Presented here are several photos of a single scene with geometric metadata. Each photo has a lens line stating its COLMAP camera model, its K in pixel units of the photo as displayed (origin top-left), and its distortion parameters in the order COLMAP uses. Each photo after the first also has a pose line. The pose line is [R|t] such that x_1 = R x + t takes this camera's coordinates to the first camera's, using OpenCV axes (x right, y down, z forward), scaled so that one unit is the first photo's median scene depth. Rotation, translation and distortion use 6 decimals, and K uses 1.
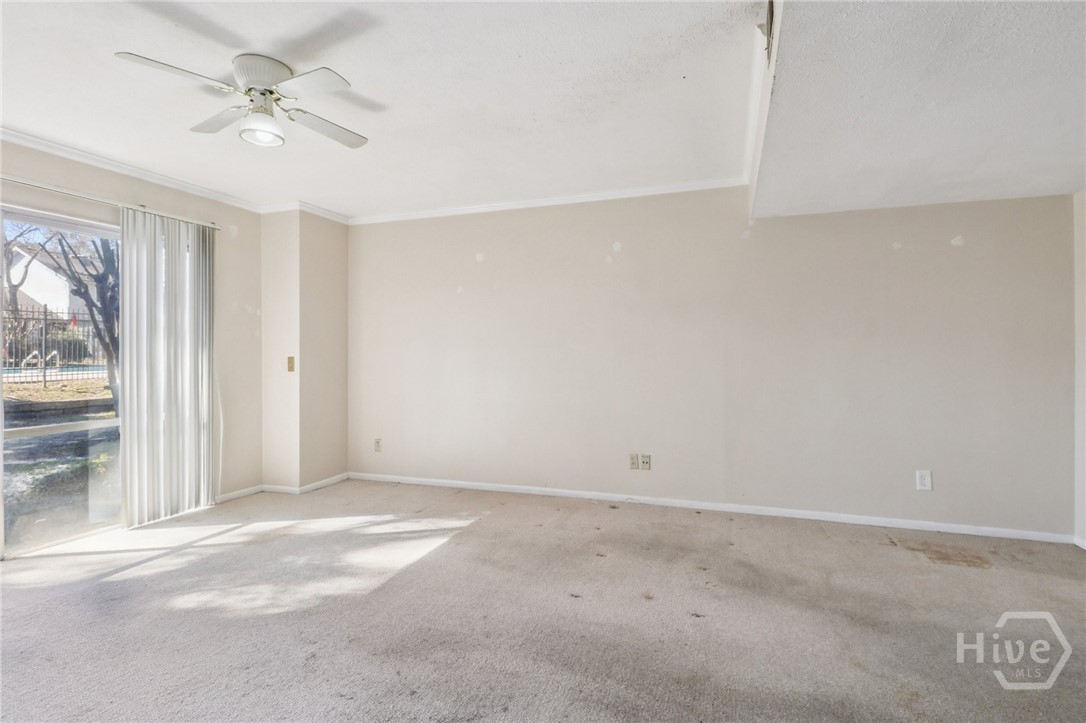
lens RADIAL K [[529.8, 0, 540.2], [0, 529.8, 355.2], [0, 0, 1]] dist [0.001559, -0.000119]
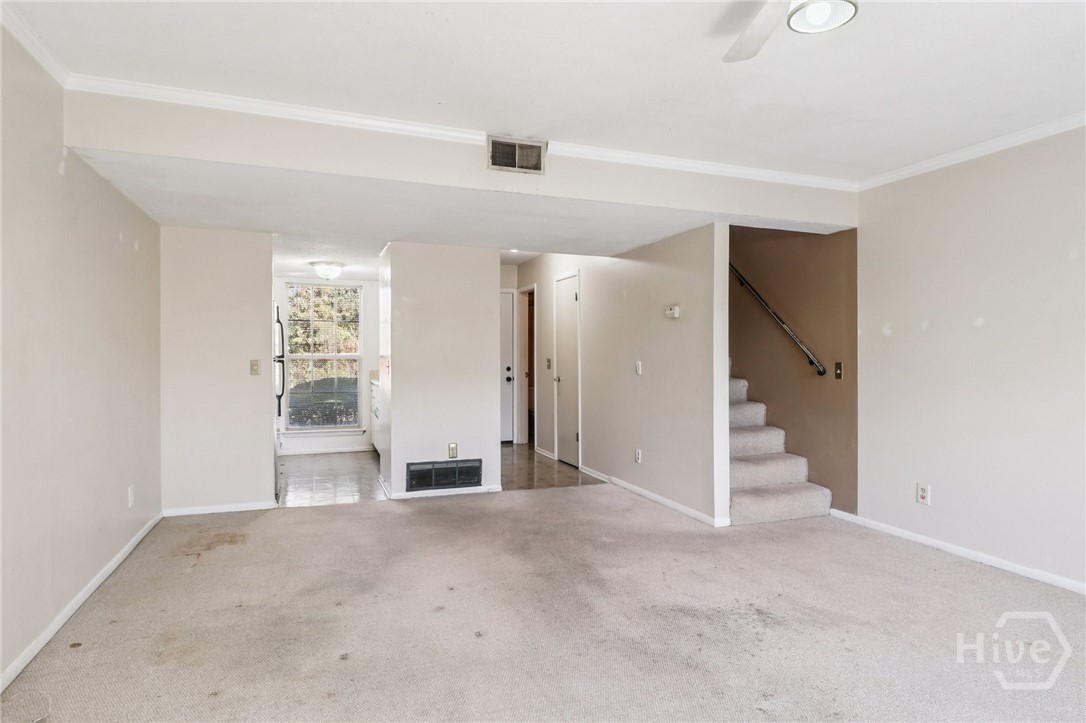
lens RADIAL K [[617.6, 0, 554.0], [0, 617.6, 358.8], [0, 0, 1]] dist [-0.001679, -0.000845]
pose [[-0.651228, -0.005781, 0.758860, -0.572904], [0.004250, 0.999928, 0.011265, -0.013055], [-0.758871, 0.010561, -0.651156, 1.132301]]
